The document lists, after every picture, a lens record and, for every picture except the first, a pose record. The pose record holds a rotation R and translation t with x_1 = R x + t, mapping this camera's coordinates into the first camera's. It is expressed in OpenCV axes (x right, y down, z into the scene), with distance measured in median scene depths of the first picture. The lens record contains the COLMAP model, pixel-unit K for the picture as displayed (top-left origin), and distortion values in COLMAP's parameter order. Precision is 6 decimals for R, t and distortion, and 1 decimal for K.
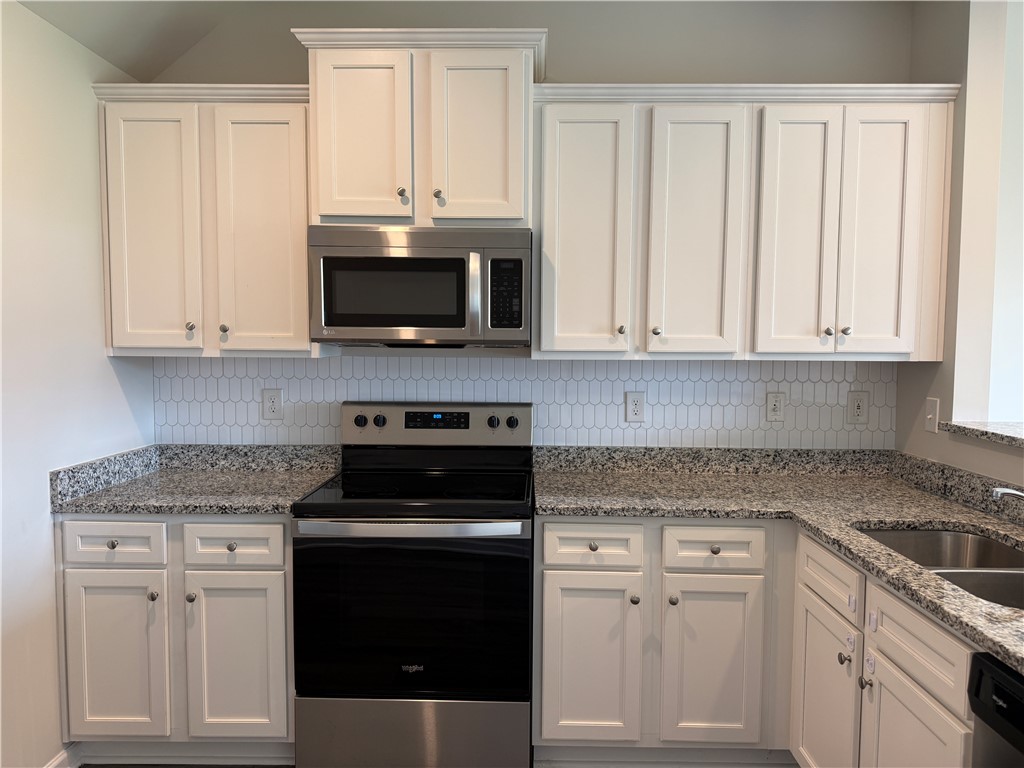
lens RADIAL K [[725.1, 0, 512.0], [0, 725.1, 384.0], [0, 0, 1]] dist [0.111425, -0.182165]
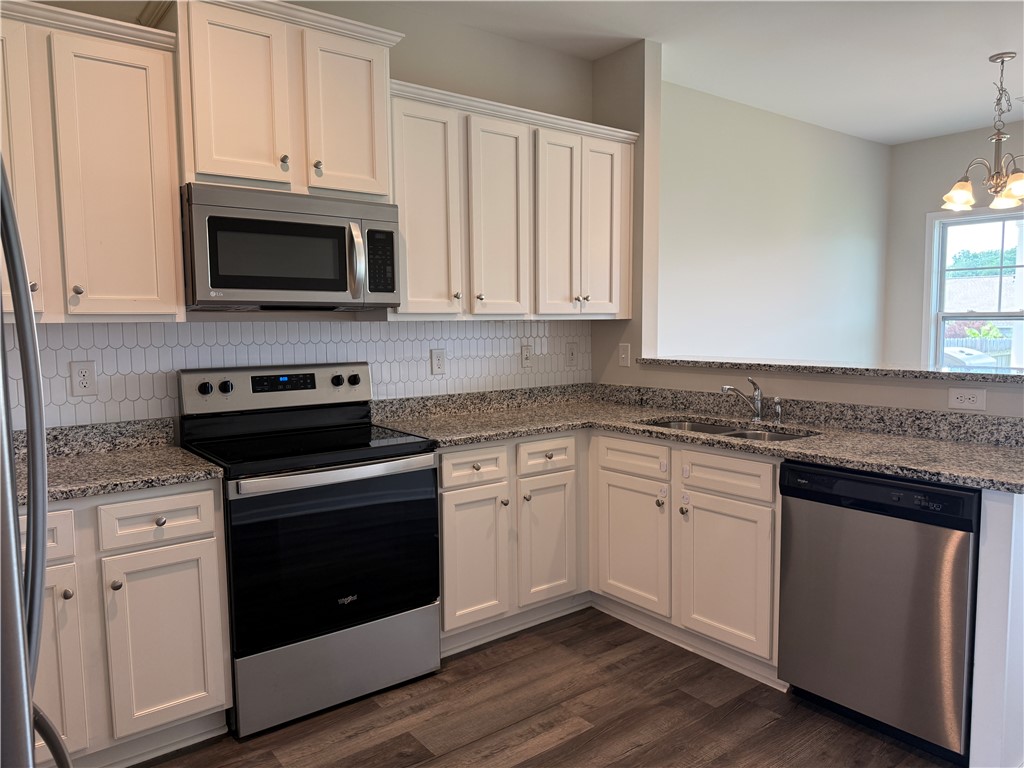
lens RADIAL K [[725.1, 0, 512.0], [0, 725.1, 384.0], [0, 0, 1]] dist [0.111425, -0.182165]
pose [[0.776217, -0.066625, 0.626935, -0.549145], [0.052306, 0.997778, 0.041274, 0.028073], [-0.628292, 0.000755, 0.777977, -0.010389]]
